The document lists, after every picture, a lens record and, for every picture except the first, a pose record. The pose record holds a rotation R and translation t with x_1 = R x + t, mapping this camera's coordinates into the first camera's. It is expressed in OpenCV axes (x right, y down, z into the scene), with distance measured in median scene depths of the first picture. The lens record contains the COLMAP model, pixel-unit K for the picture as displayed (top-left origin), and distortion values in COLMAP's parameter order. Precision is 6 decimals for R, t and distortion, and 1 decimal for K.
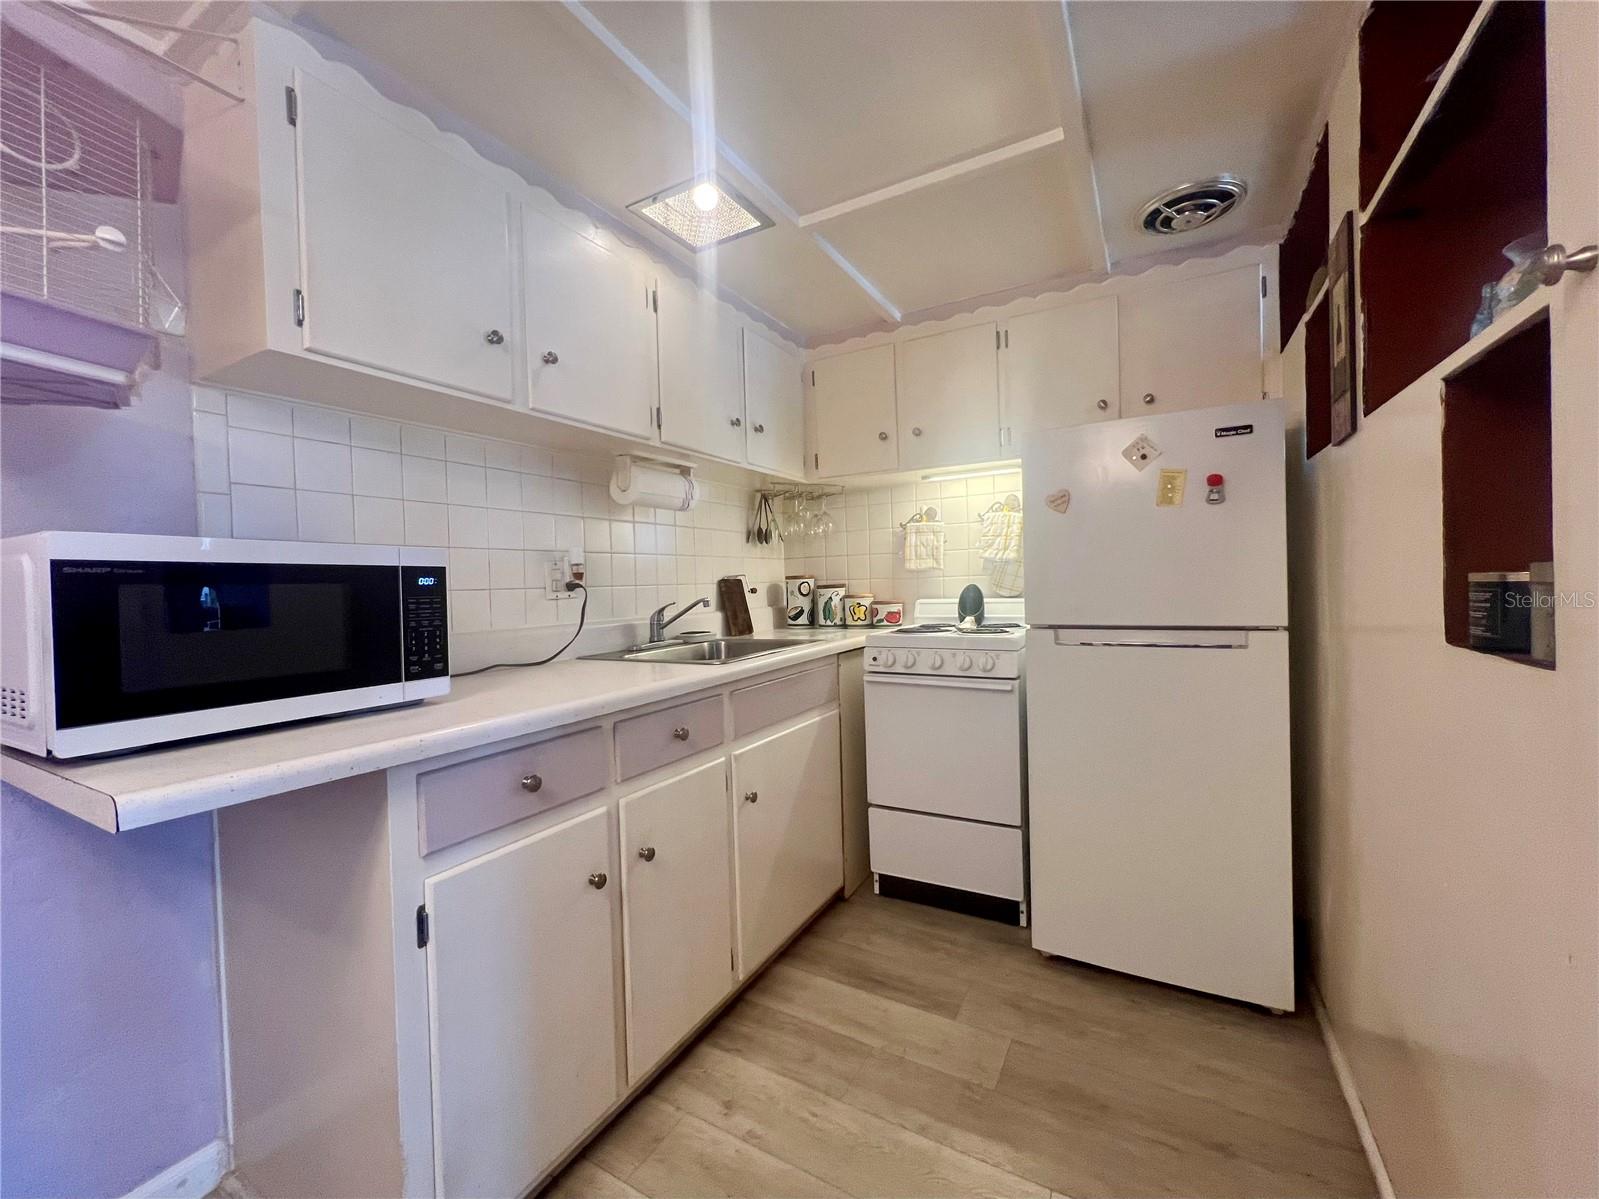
lens RADIAL K [[639.7, 0, 796.6], [0, 639.7, 596.2], [0, 0, 1]] dist [0.001573, -0.000008]
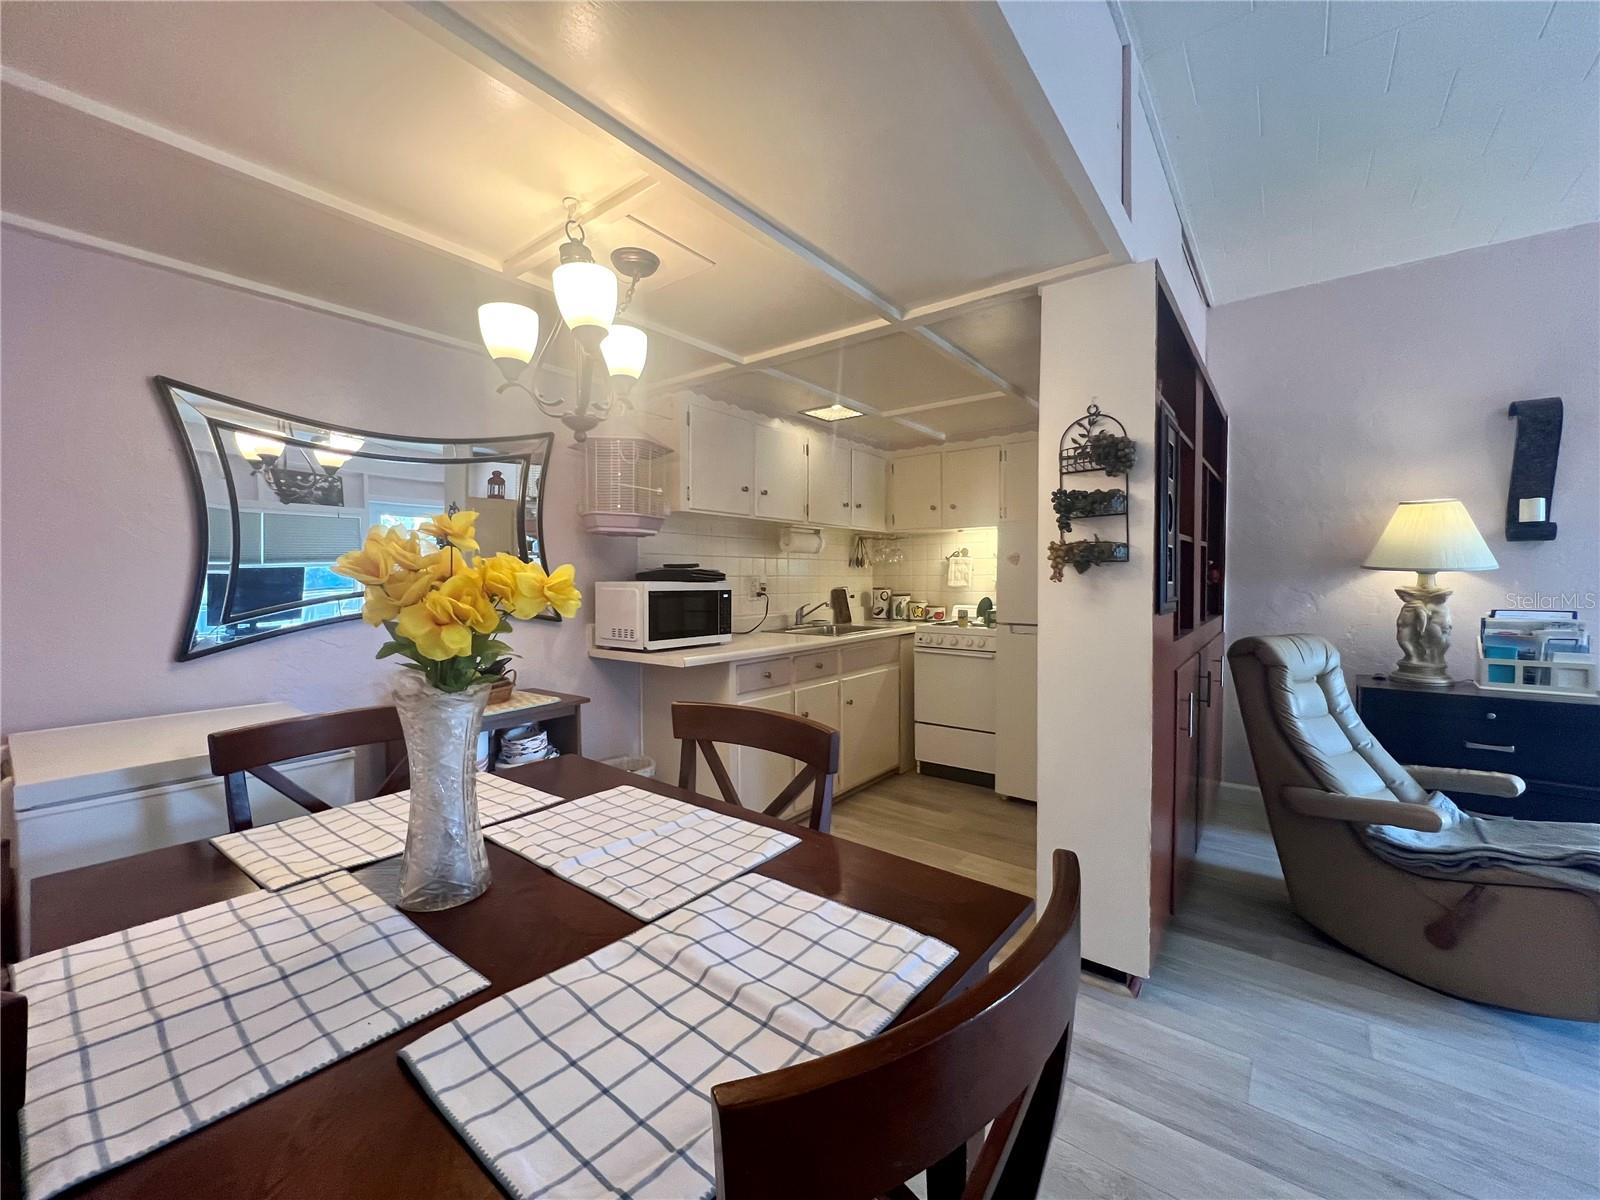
lens RADIAL K [[640.3, 0, 791.5], [0, 640.3, 595.7], [0, 0, 1]] dist [-0.004338, -0.000885]
pose [[0.987800, 0.029843, -0.152843, 0.035076], [-0.028106, 0.999514, 0.013511, -0.034570], [0.153171, -0.009051, 0.988158, -0.777122]]
